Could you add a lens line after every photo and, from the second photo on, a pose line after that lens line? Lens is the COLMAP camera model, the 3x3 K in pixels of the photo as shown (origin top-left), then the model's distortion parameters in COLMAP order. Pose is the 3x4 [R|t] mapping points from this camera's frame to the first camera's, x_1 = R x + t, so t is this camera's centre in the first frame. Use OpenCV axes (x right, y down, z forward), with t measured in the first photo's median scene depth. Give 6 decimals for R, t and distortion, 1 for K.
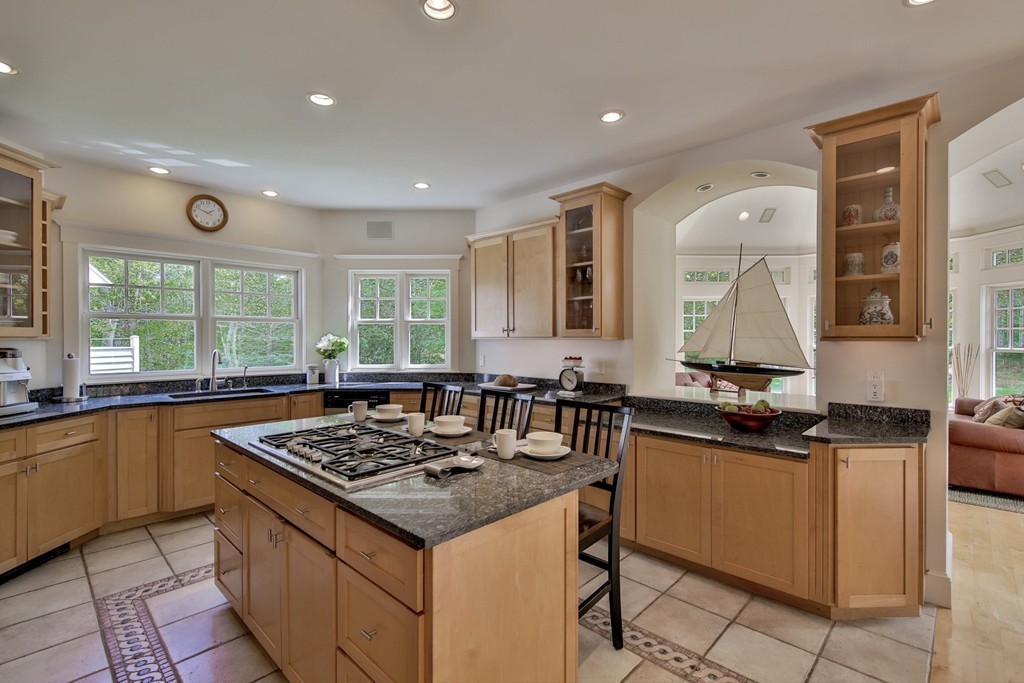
lens RADIAL K [[465.2, 0, 512.0], [0, 465.2, 337.8], [0, 0, 1]] dist [0.001593, 0.000088]
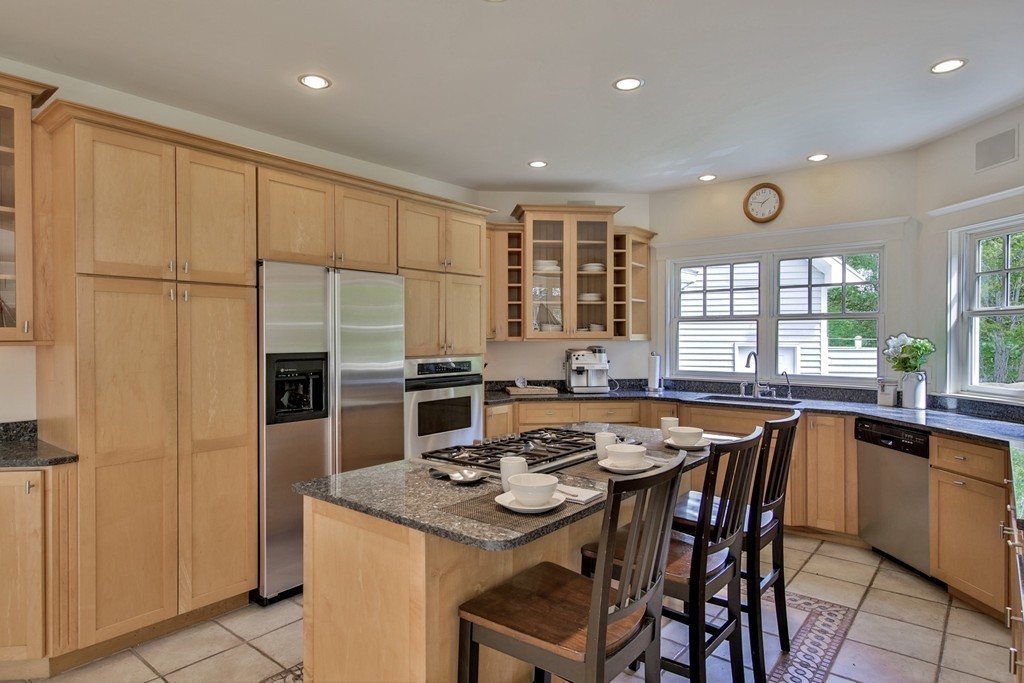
lens RADIAL K [[576.0, 0, 512.0], [0, 576.0, 341.5], [0, 0, 1]] dist [-0.001522, -0.000444]
pose [[0.070812, 0.006115, -0.997471, 0.494057], [-0.002625, 0.999979, 0.005944, -0.001192], [0.997486, 0.002197, 0.070826, 0.476956]]
